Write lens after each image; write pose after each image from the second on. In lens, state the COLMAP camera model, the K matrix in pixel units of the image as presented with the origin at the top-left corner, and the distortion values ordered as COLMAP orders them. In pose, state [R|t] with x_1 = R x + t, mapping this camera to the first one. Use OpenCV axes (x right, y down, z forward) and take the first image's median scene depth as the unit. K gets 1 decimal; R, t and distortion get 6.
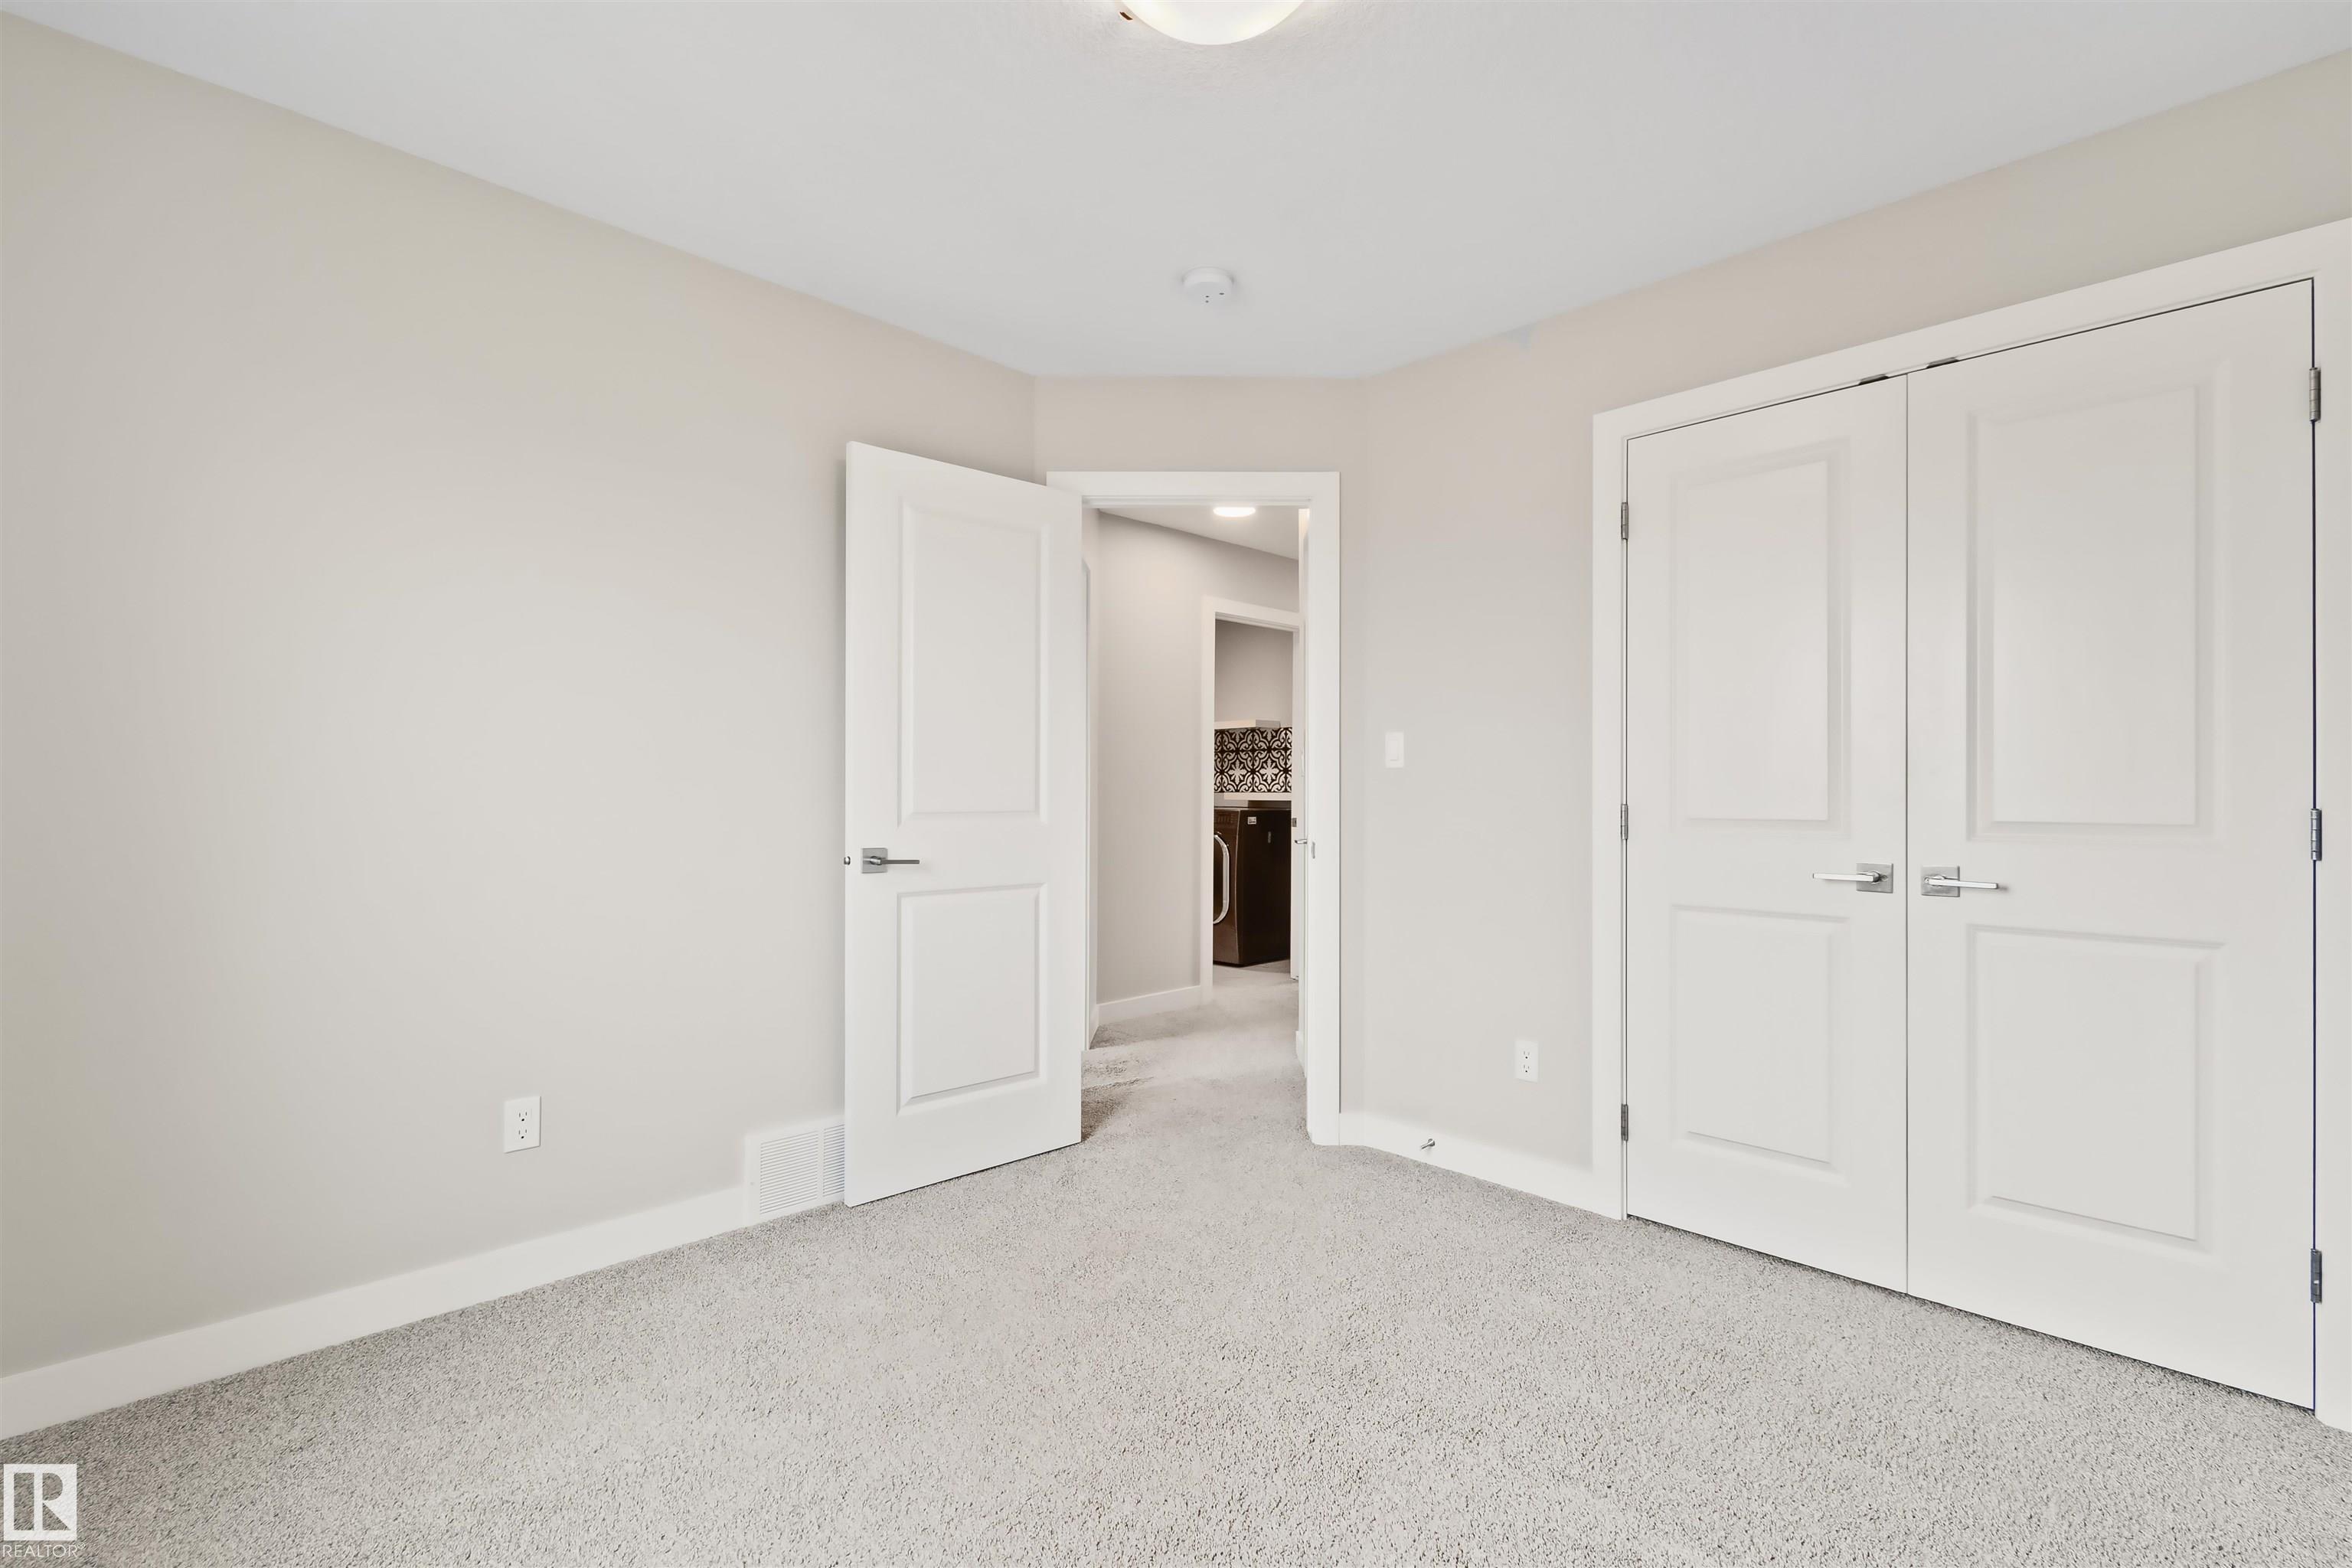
lens RADIAL K [[1062.2, 0, 1176.0], [0, 1062.2, 784.0], [0, 0, 1]] dist [0.000975, 0.000085]
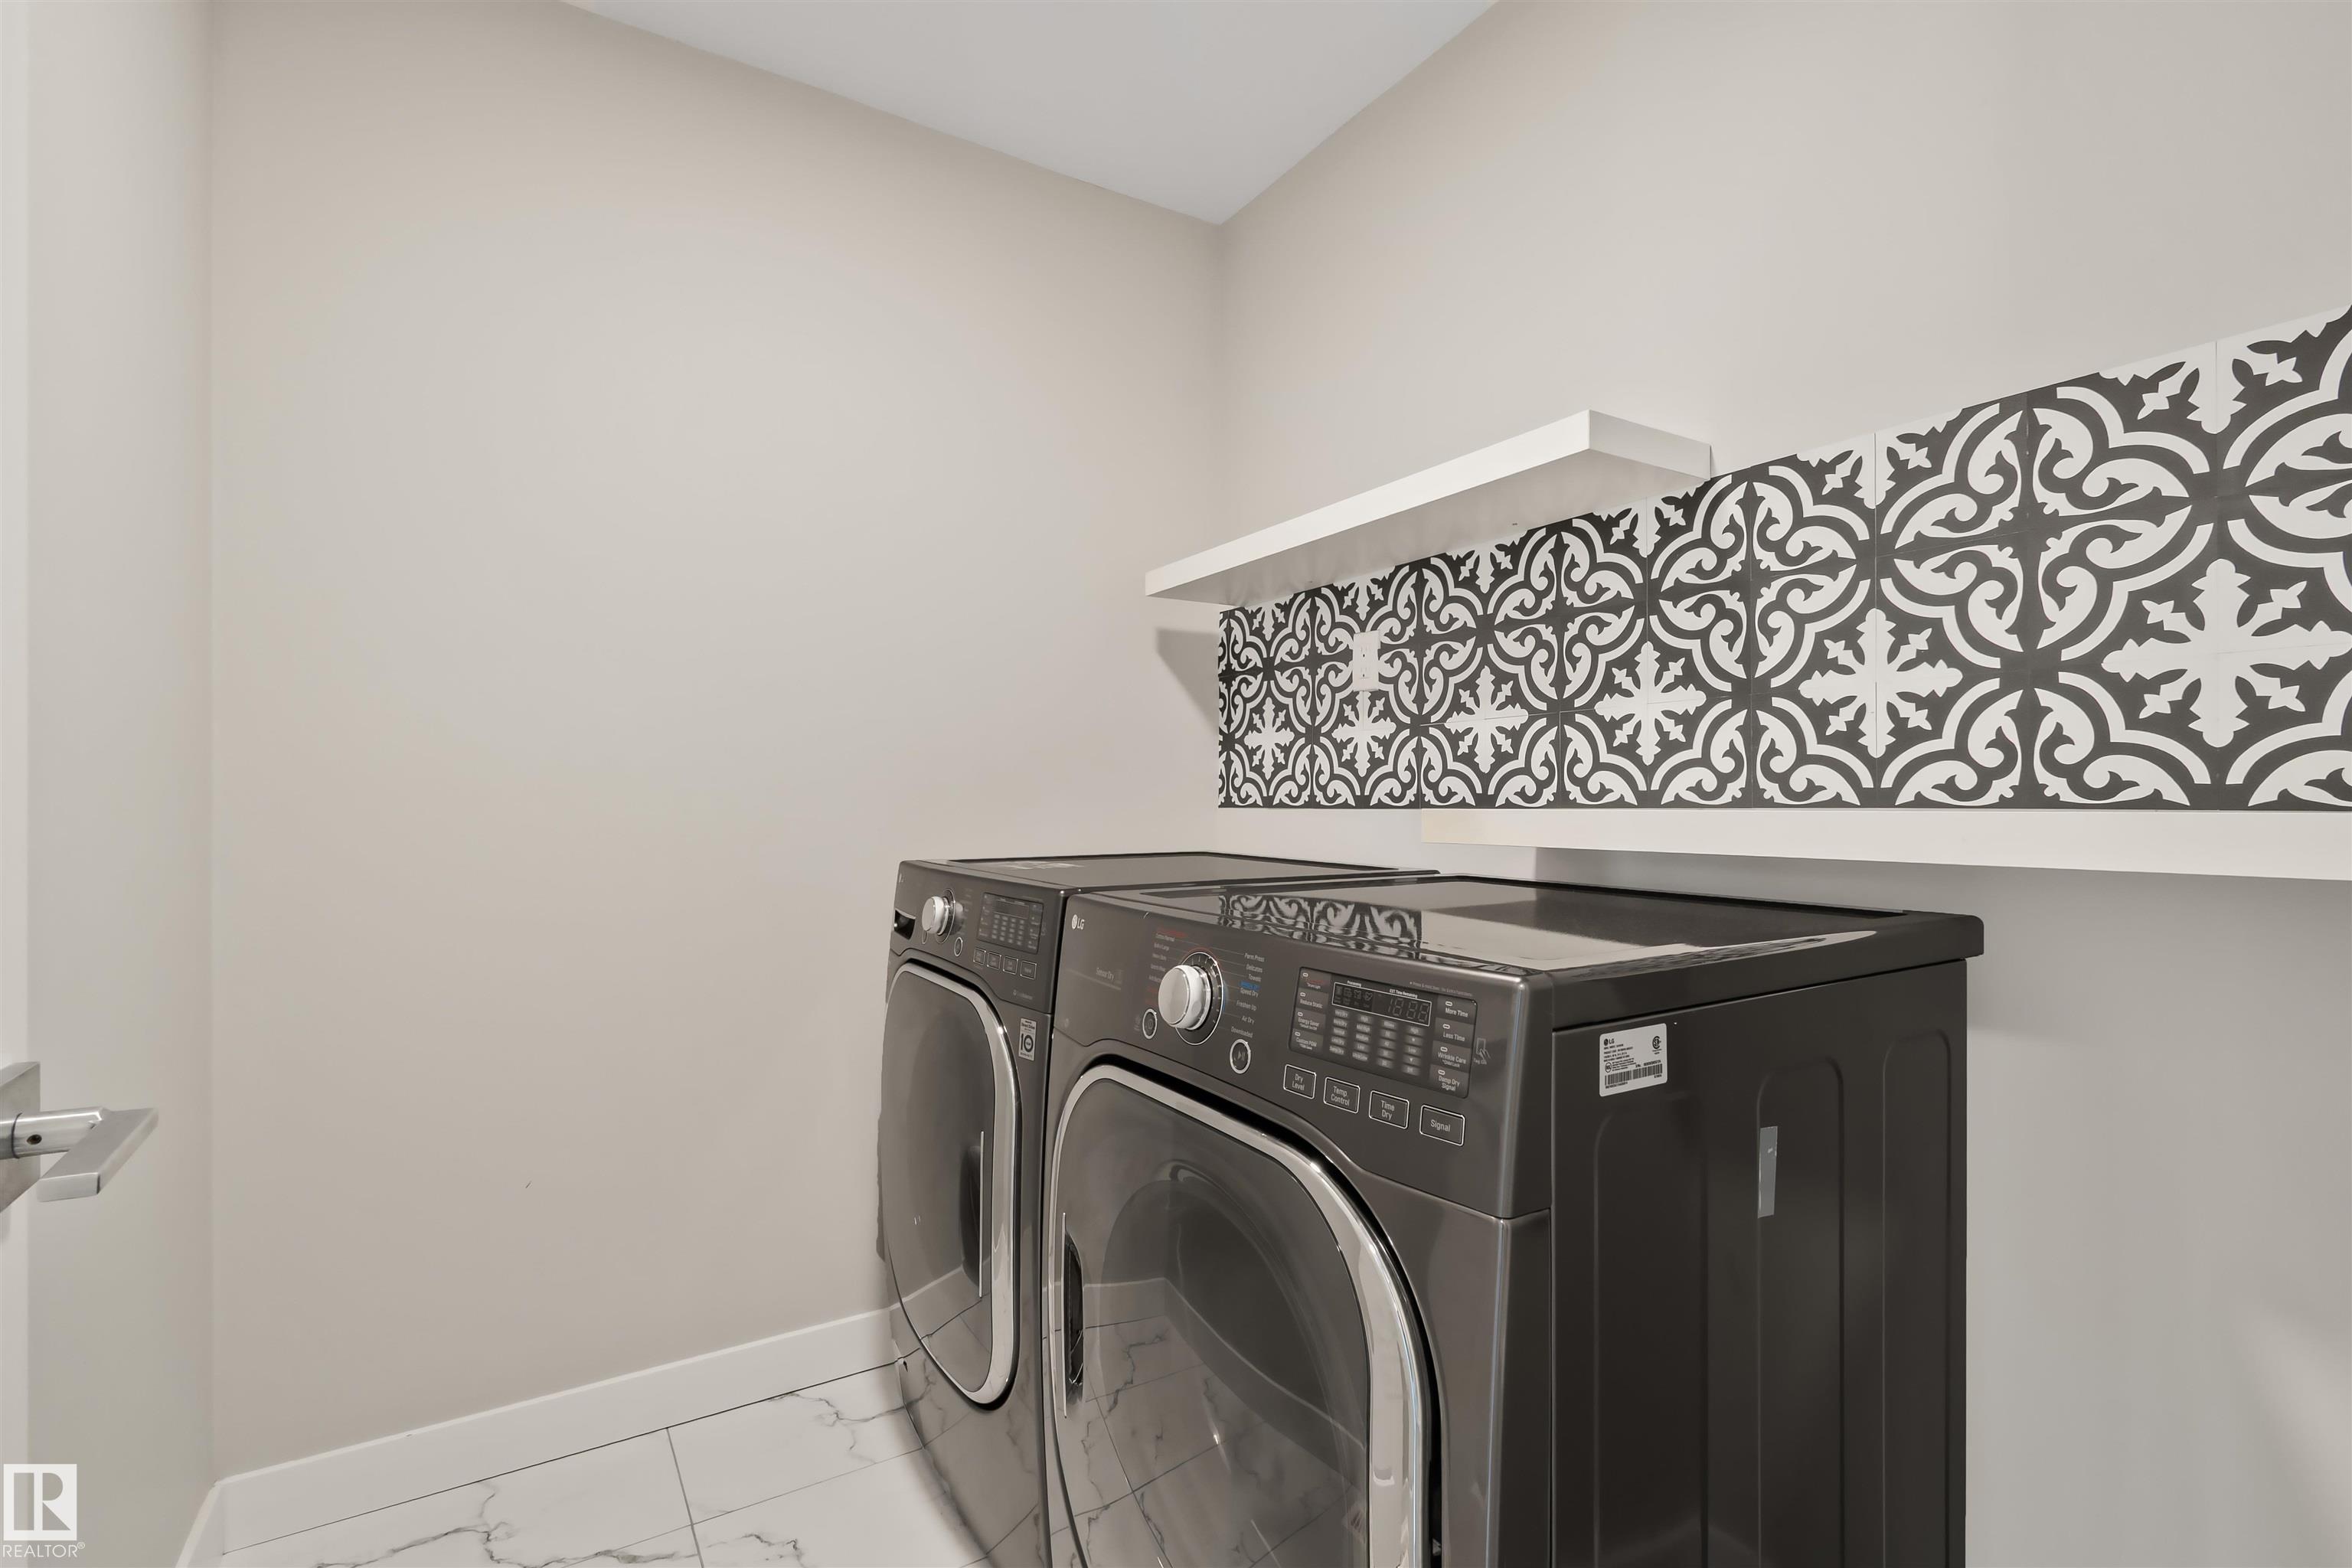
lens RADIAL K [[1062.2, 0, 1176.0], [0, 1062.2, 784.0], [0, 0, 1]] dist [0.000975, 0.000085]
pose [[0.975592, -0.004907, -0.219537, 0.018214], [0.003236, 0.999963, -0.007970, 0.001910], [0.219568, 0.007065, 0.975572, 0.323658]]
